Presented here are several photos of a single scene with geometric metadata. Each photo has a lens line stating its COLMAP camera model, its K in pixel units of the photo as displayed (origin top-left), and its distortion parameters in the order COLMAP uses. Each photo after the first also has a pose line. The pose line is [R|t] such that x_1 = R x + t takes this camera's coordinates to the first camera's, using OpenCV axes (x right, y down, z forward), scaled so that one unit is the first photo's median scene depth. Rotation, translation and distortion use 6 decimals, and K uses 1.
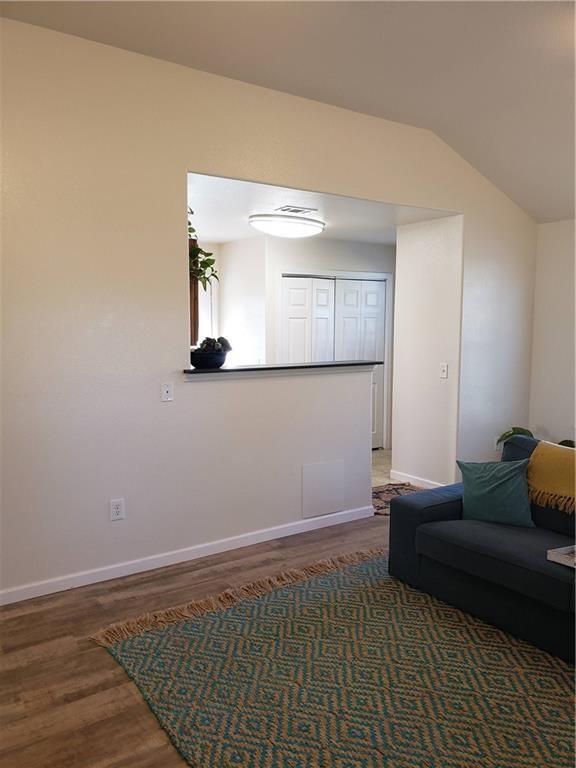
lens RADIAL K [[600.5, 0, 296.6], [0, 600.5, 389.7], [0, 0, 1]] dist [0.053362, -0.028743]
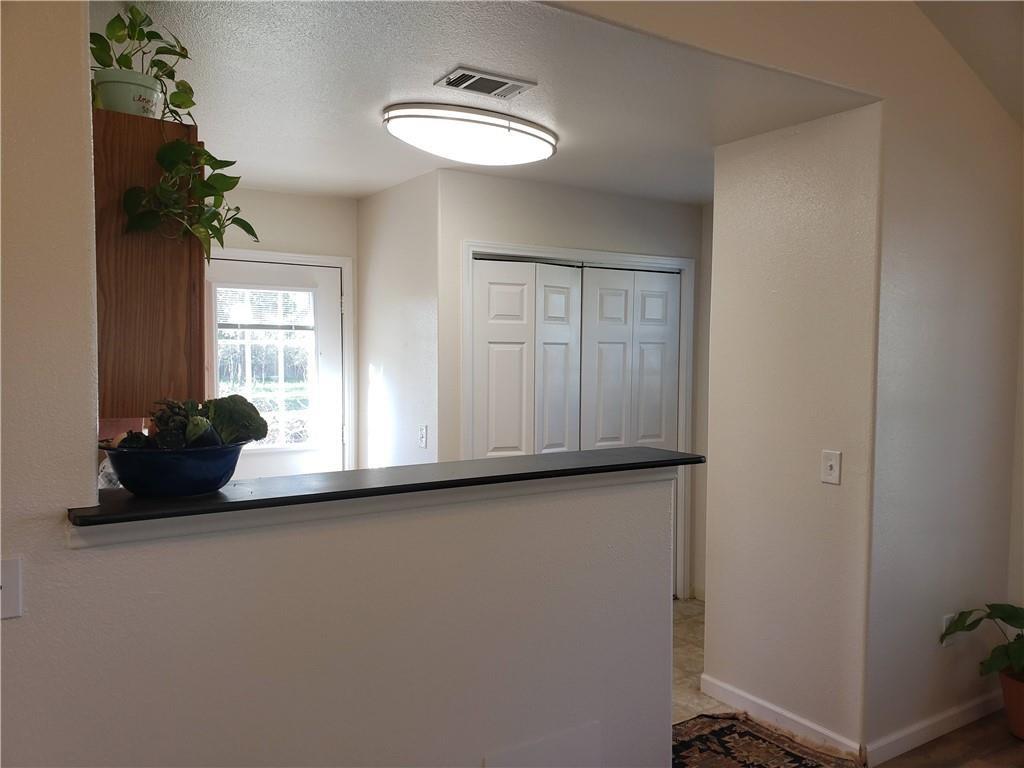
lens RADIAL K [[800.7, 0, 512.8], [0, 800.7, 379.8], [0, 0, 1]] dist [0.053362, -0.028743]
pose [[0.999515, 0.008958, -0.029827, 0.029736], [-0.011115, 0.997272, -0.072977, -0.044238], [0.029092, 0.073273, 0.996888, 0.374681]]
